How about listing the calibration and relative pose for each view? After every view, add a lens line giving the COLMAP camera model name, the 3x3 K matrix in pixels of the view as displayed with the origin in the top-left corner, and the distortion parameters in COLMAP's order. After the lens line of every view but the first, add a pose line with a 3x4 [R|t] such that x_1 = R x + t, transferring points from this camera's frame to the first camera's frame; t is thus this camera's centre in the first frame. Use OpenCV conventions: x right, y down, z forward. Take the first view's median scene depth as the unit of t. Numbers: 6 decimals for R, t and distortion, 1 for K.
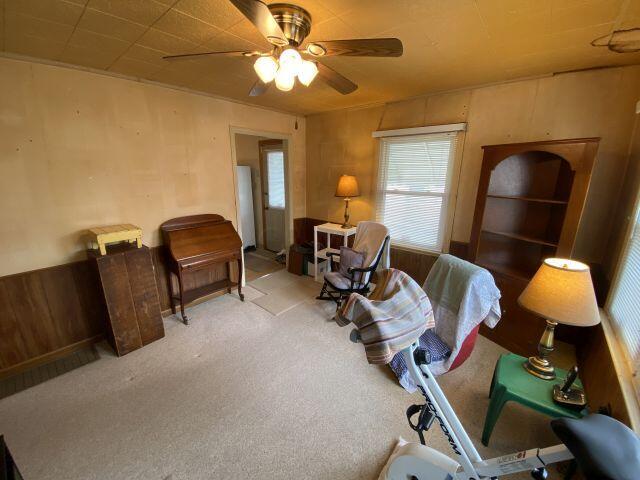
lens RADIAL K [[259.3, 0, 322.5], [0, 259.3, 243.2], [0, 0, 1]] dist [0.014620, -0.017154]
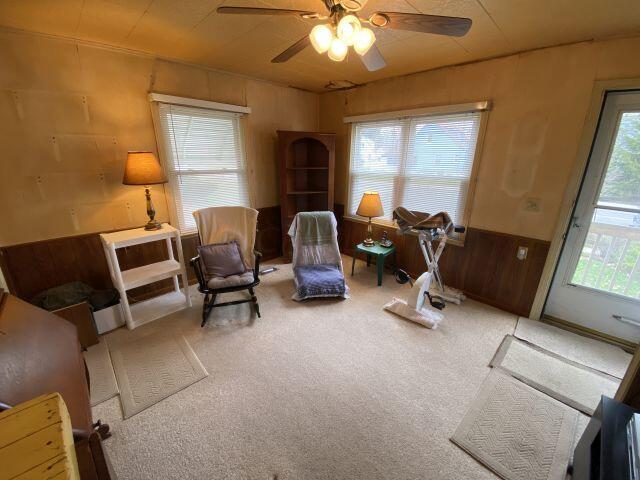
lens RADIAL K [[259.3, 0, 323.4], [0, 259.3, 239.1], [0, 0, 1]] dist [0.014620, -0.017154]
pose [[0.103576, -0.311580, 0.944558, -0.573692], [0.250391, 0.927249, 0.278413, -0.123215], [-0.962588, 0.207672, 0.174058, 0.479145]]
